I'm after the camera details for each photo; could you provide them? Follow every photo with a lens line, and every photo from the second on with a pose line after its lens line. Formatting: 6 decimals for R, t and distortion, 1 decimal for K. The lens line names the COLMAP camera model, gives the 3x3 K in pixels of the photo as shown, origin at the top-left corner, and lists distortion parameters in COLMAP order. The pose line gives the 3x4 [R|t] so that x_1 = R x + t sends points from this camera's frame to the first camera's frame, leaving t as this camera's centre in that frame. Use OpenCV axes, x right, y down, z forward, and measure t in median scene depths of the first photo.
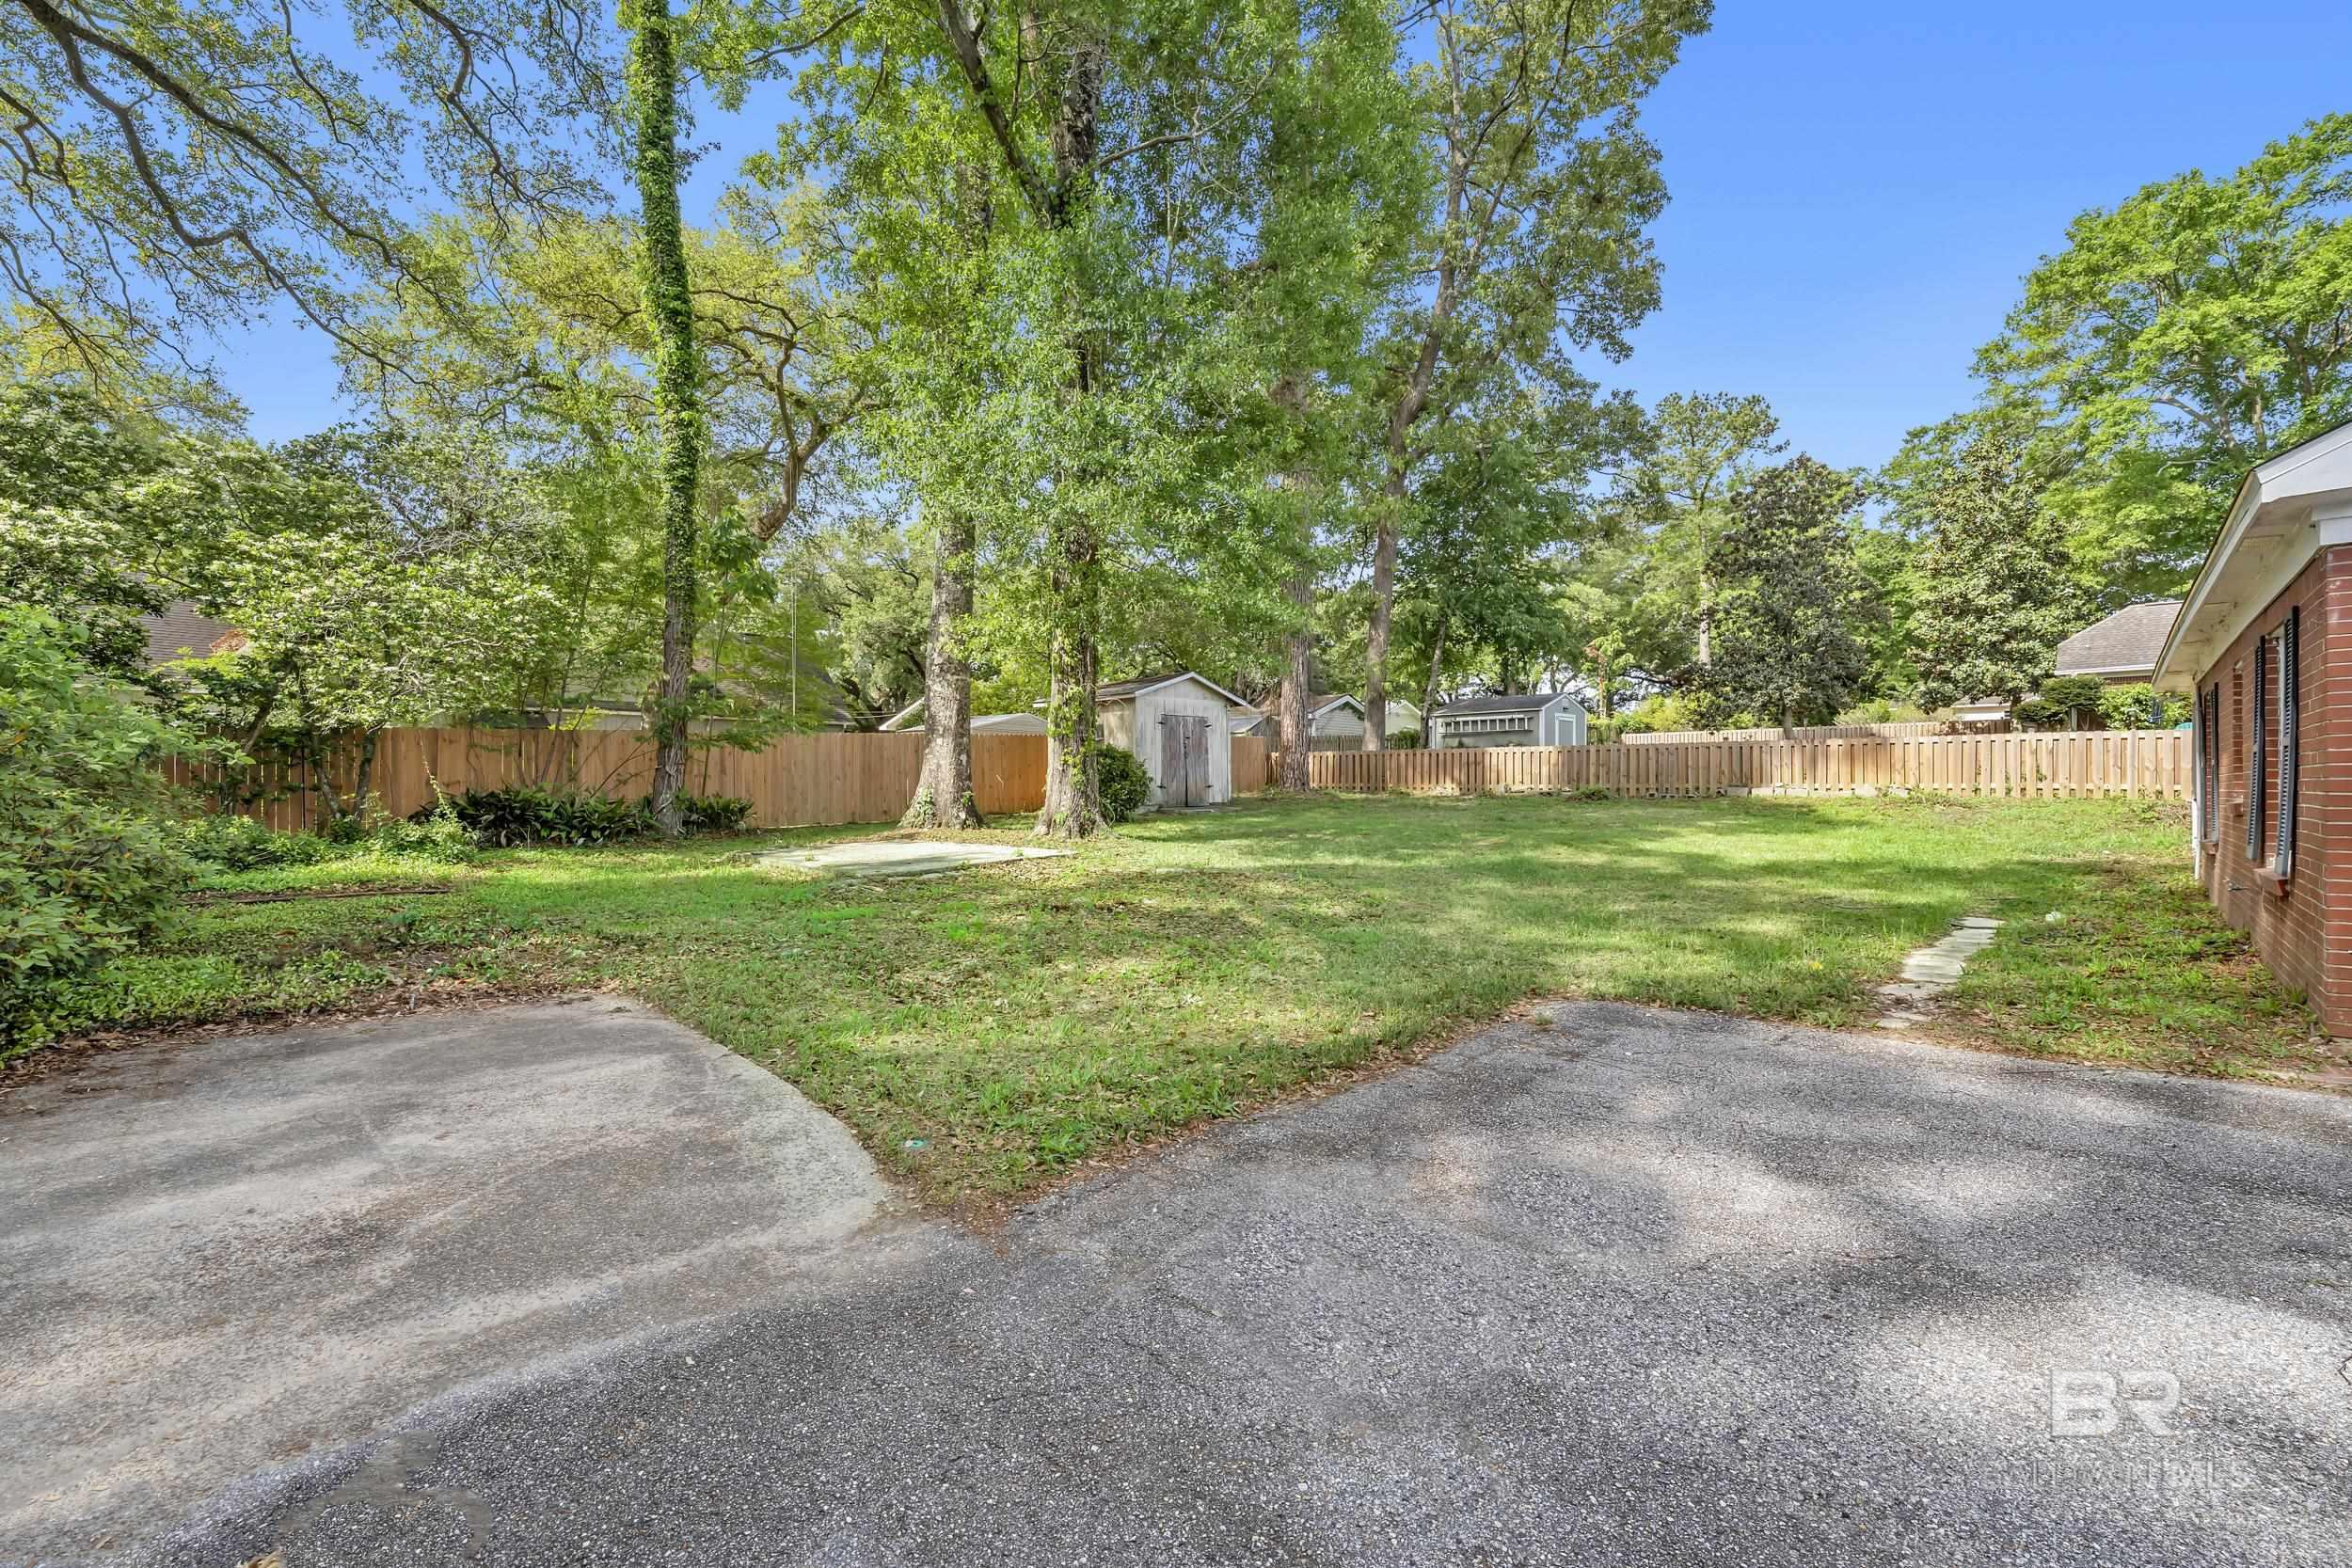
lens RADIAL K [[1010.1, 0, 1189.6], [0, 1010.1, 787.2], [0, 0, 1]] dist [0.000648, -0.000302]
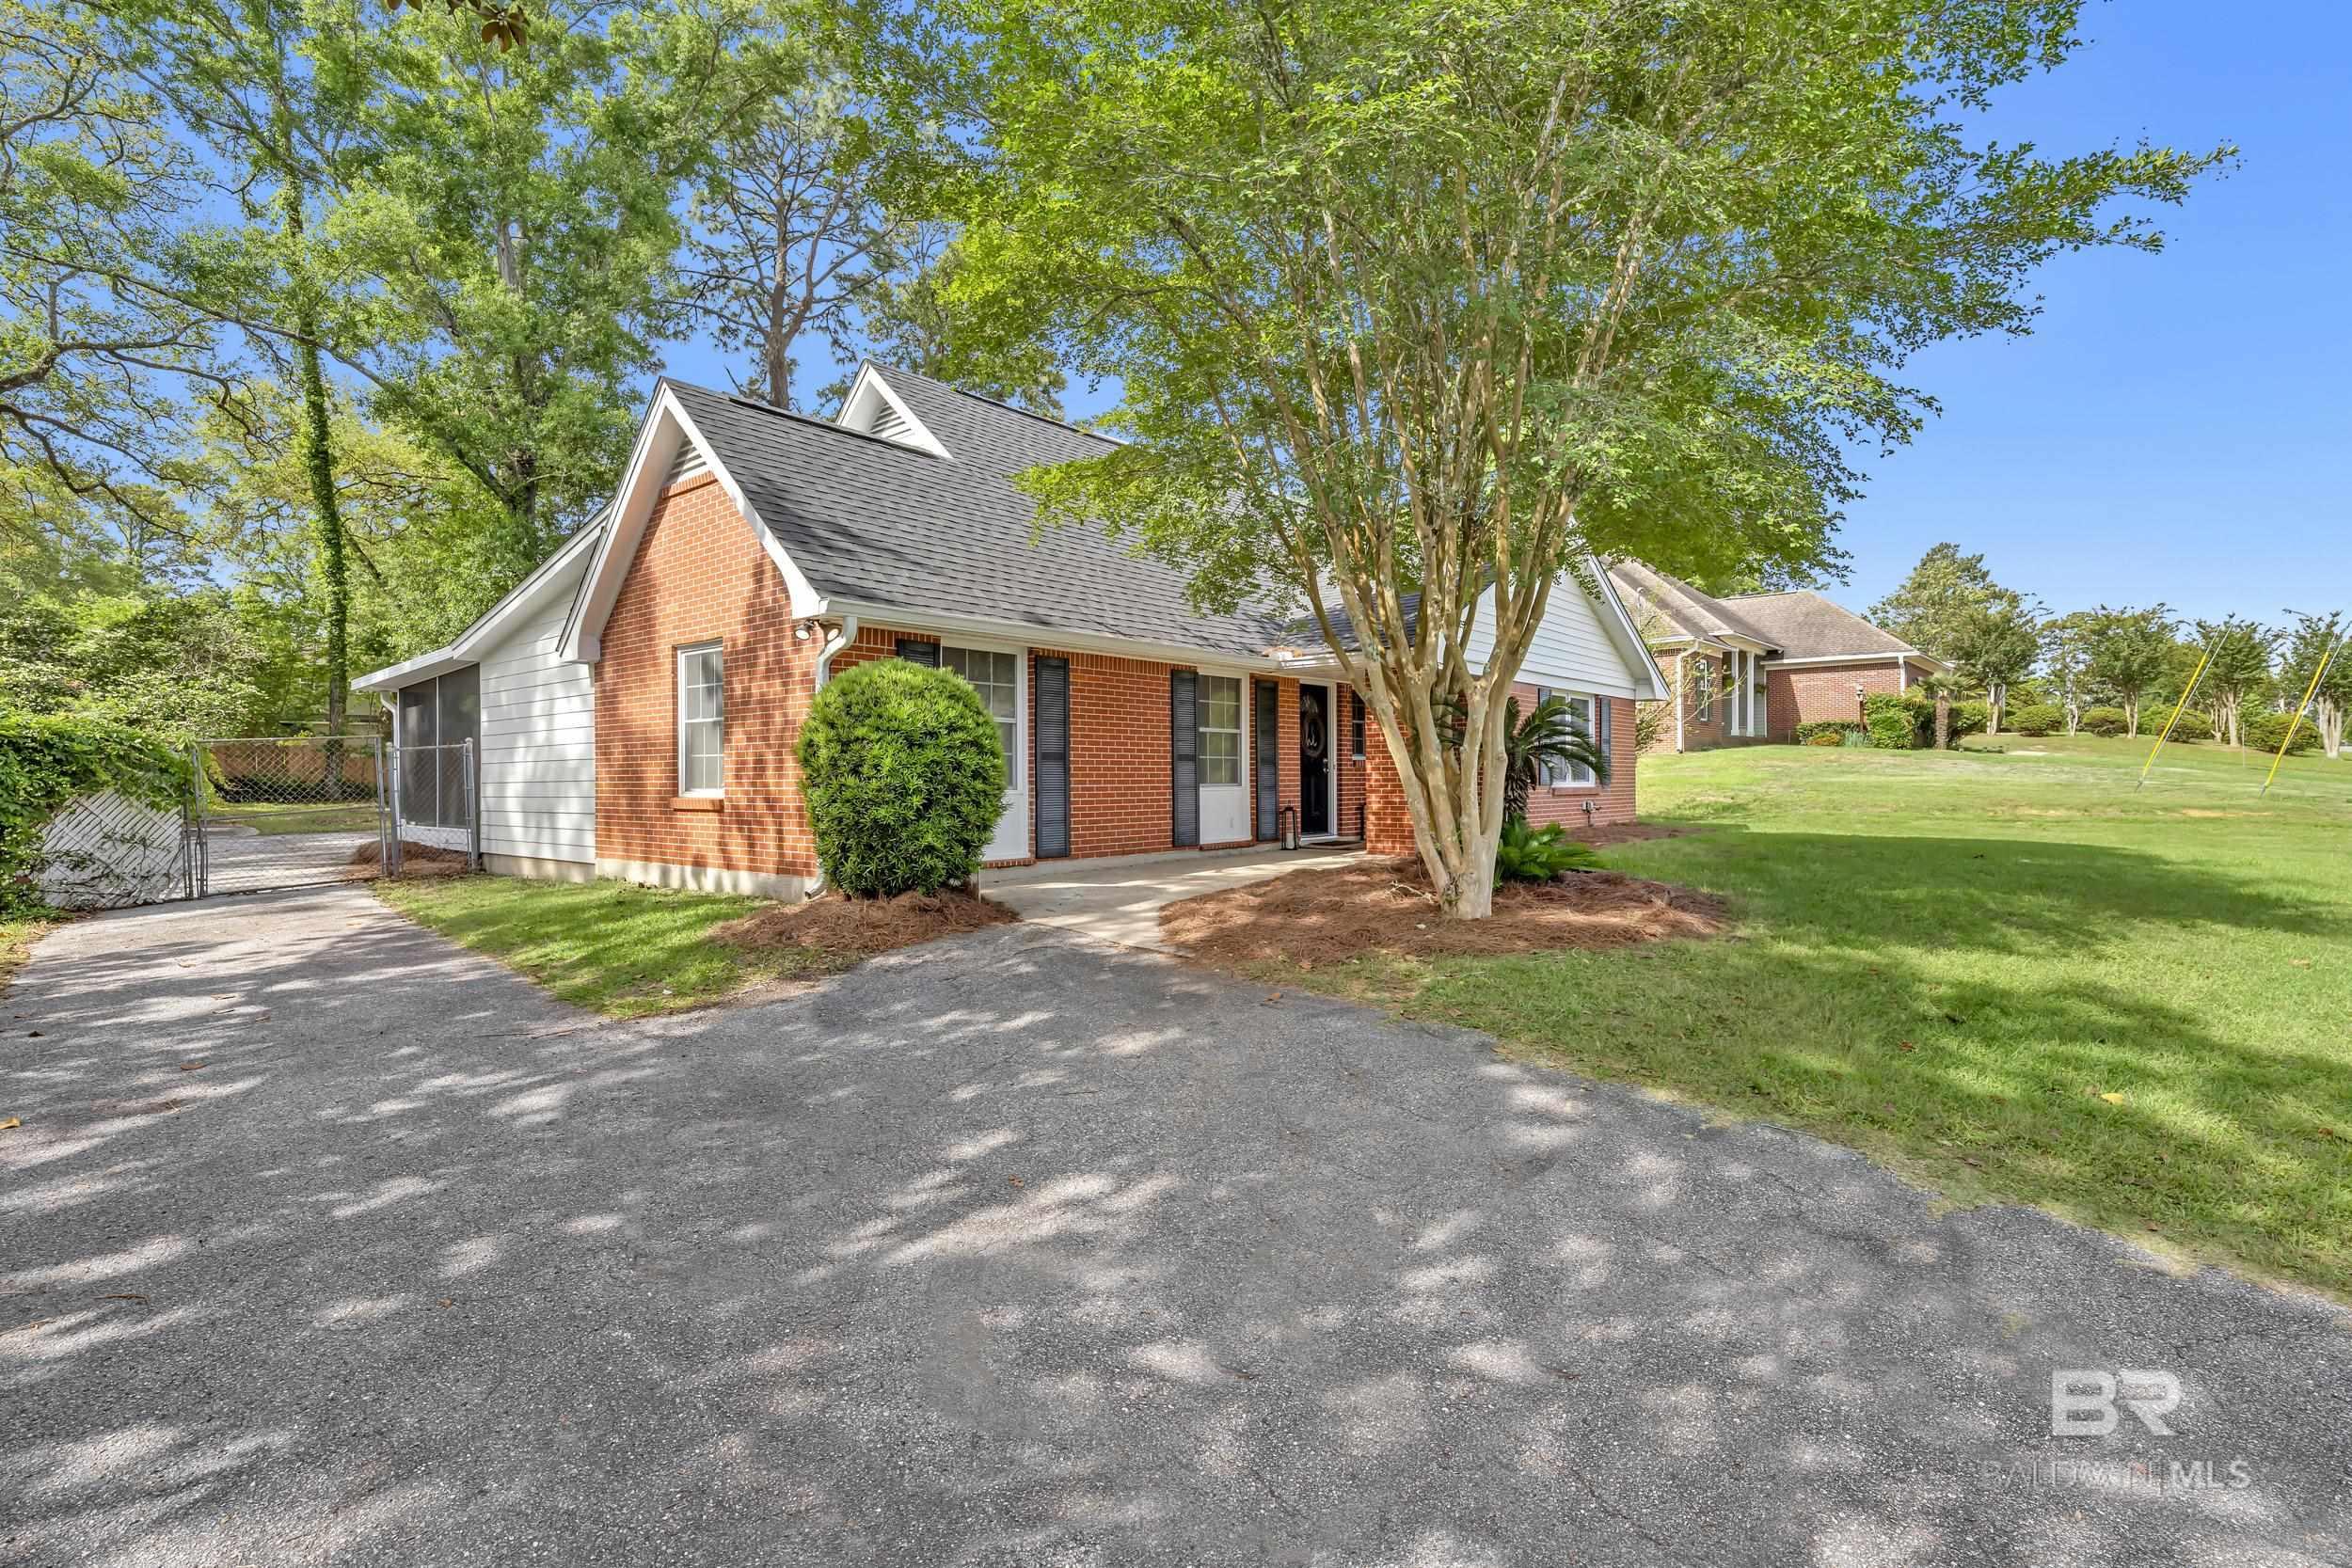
lens RADIAL K [[1092.9, 0, 1195.3], [0, 1092.9, 772.7], [0, 0, 1]] dist [0.001394, -0.000395]
pose [[0.997892, -0.004072, 0.064767, 1.064995], [0.004344, 0.999982, -0.004073, 0.014458], [-0.064749, 0.004346, 0.997892, -1.290256]]
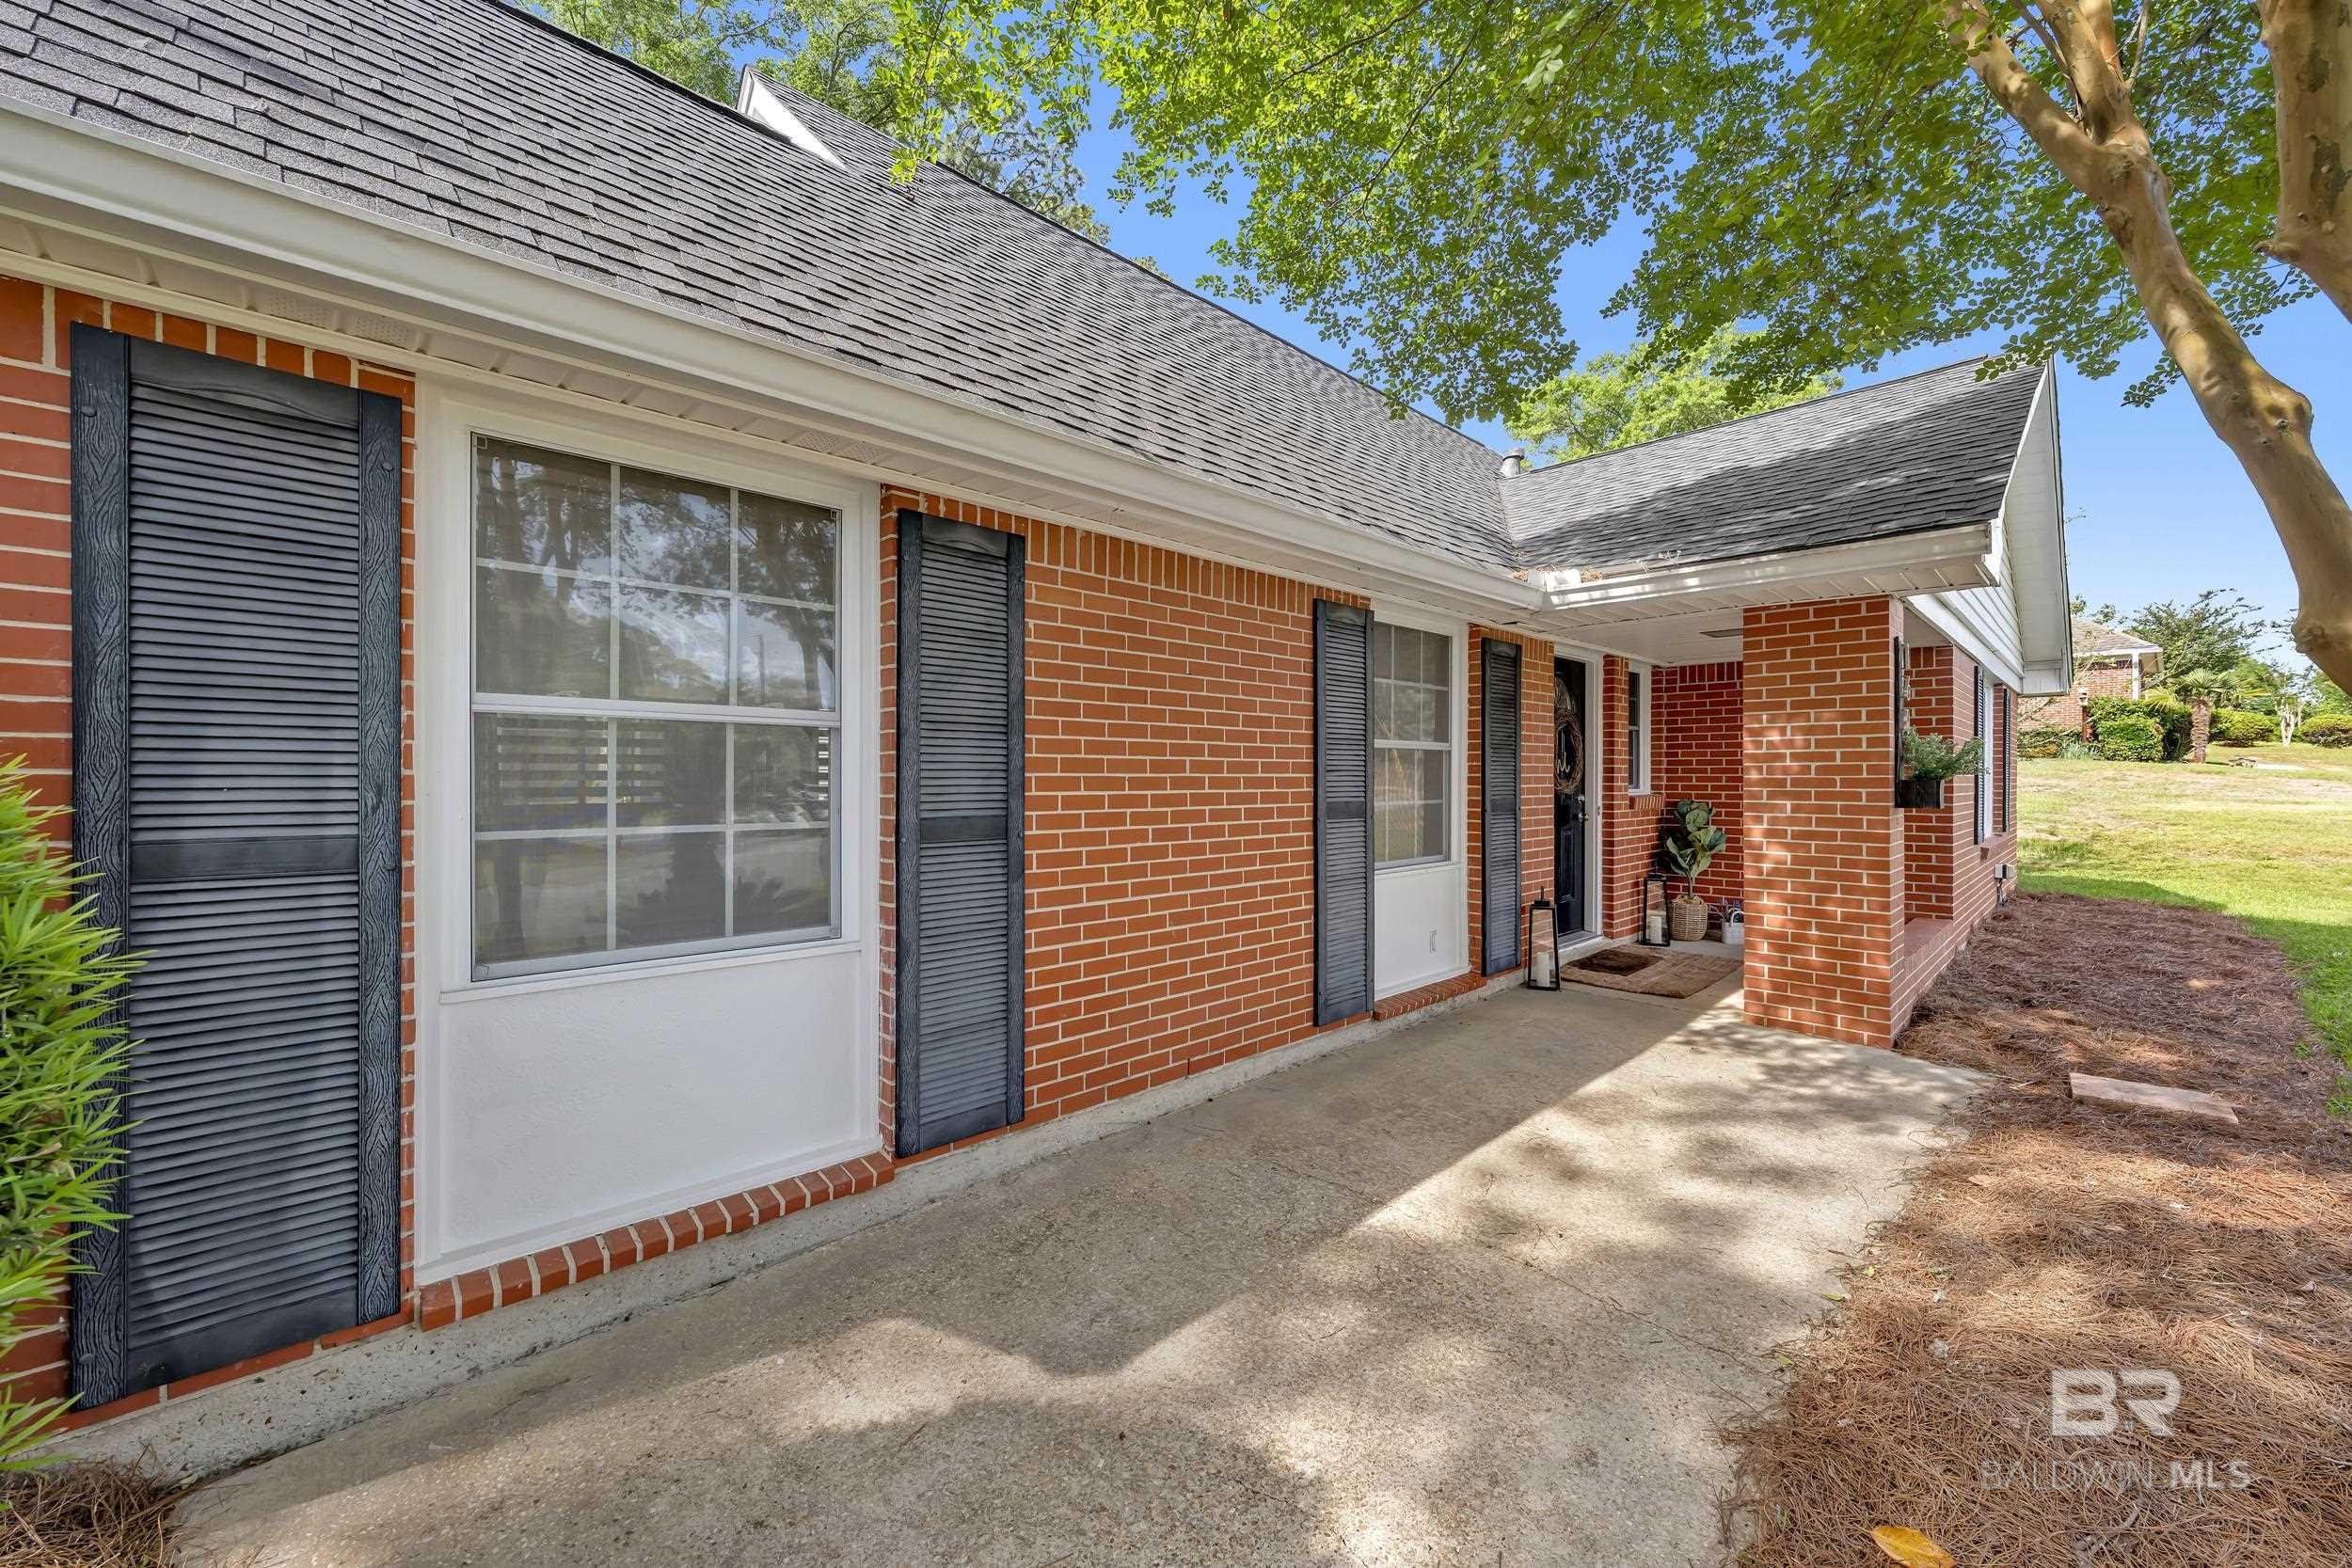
lens RADIAL K [[906.8, 0, 1205.1], [0, 906.8, 784.6], [0, 0, 1]] dist [0.000610, -0.000016]
pose [[0.999376, 0.003127, -0.035191, 1.076468], [-0.002751, 0.999939, 0.010735, -0.011065], [0.035223, -0.010632, 0.999323, -0.769285]]
